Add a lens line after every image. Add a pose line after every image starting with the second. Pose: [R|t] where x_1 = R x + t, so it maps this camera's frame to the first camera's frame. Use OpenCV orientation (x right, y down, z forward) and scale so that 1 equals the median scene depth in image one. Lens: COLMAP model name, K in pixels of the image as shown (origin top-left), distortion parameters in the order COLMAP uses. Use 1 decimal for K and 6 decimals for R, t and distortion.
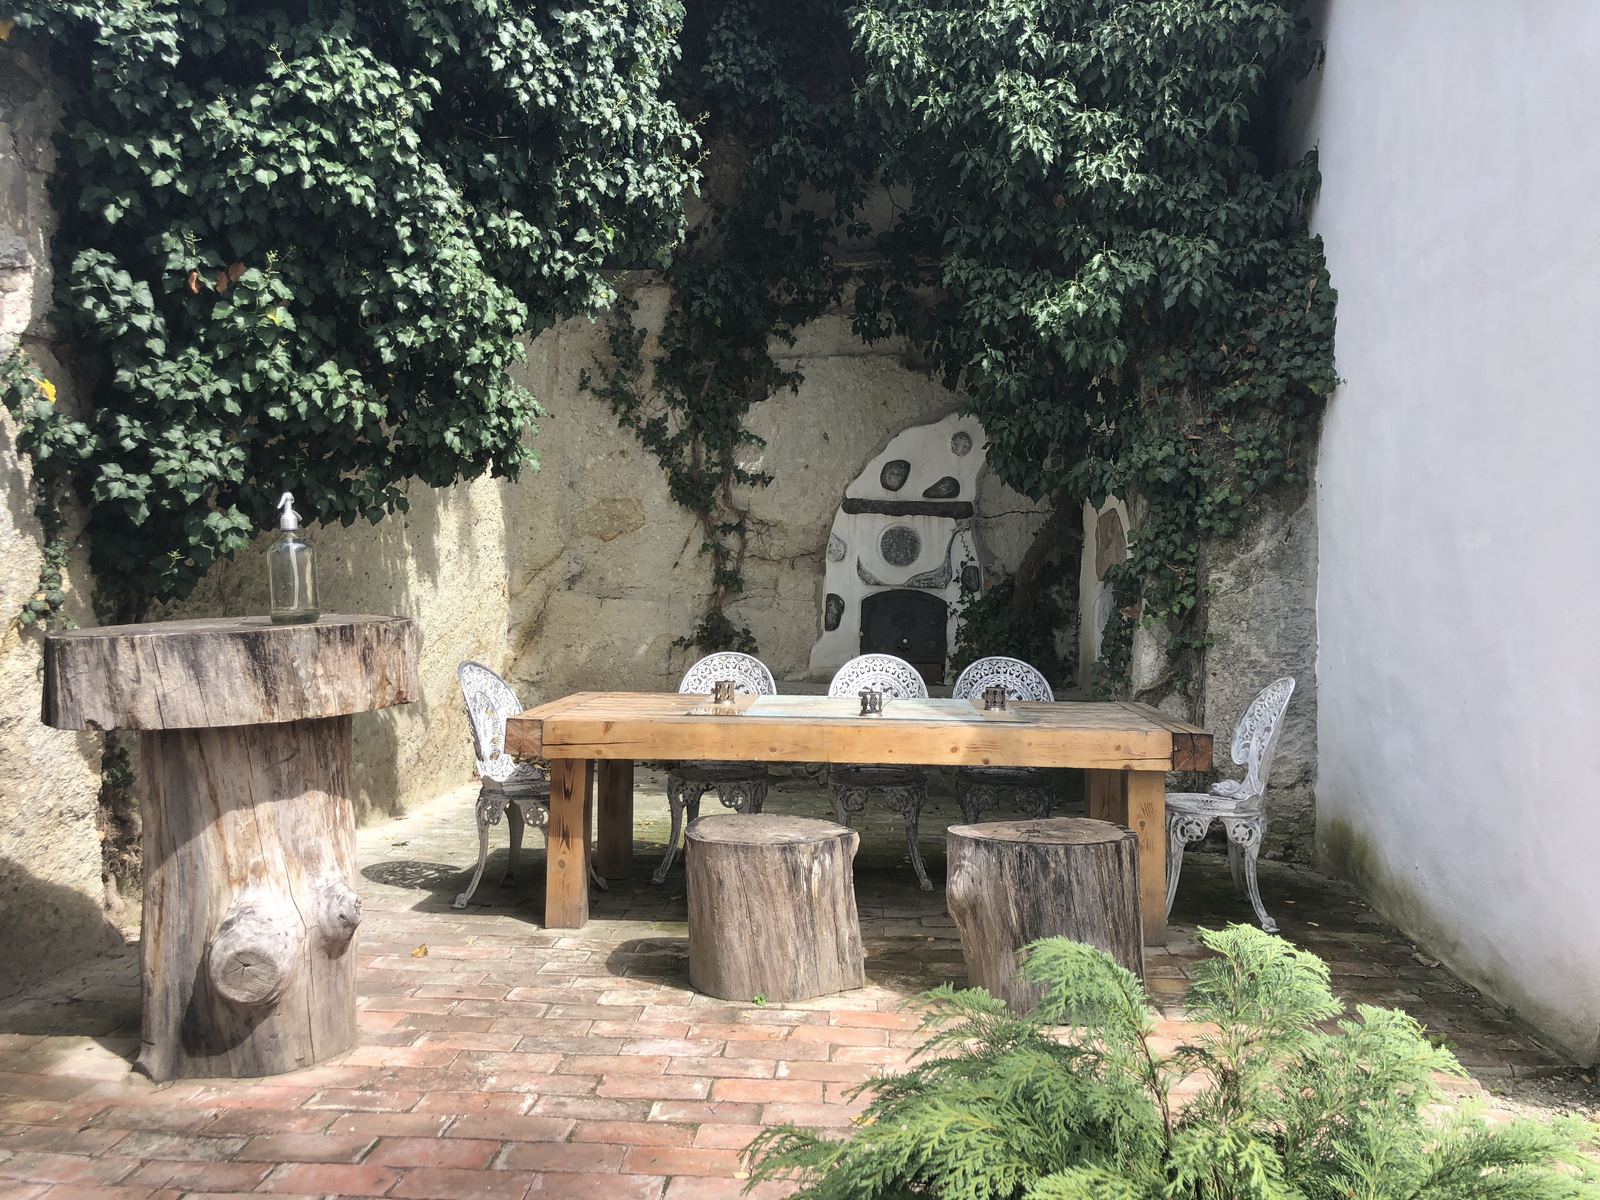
lens RADIAL K [[1267.5, 0, 805.2], [0, 1267.5, 594.9], [0, 0, 1]] dist [-0.068958, -0.003589]
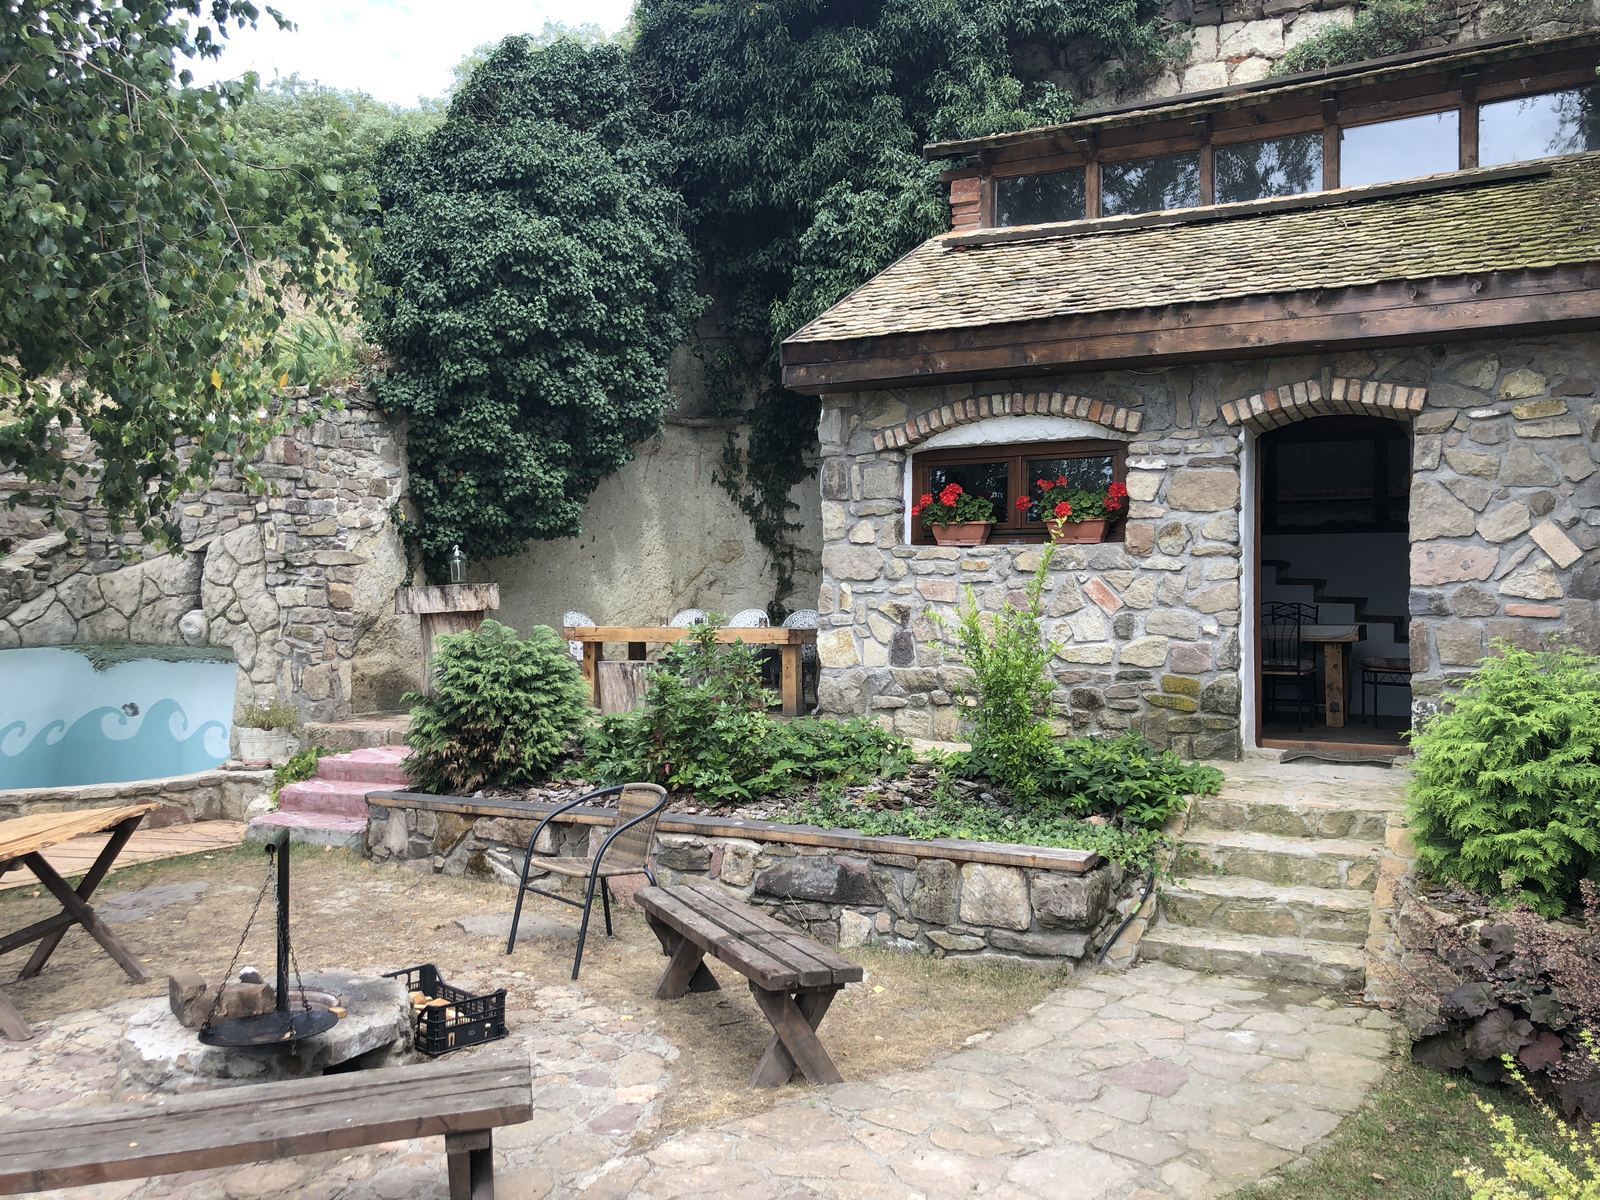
lens RADIAL K [[1267.5, 0, 796.5], [0, 1267.5, 606.8], [0, 0, 1]] dist [-0.068958, -0.003589]
pose [[0.924938, -0.012833, -0.379901, 1.361884], [0.006126, 0.999803, -0.018857, 0.119460], [0.380069, 0.015114, 0.924835, -1.423733]]
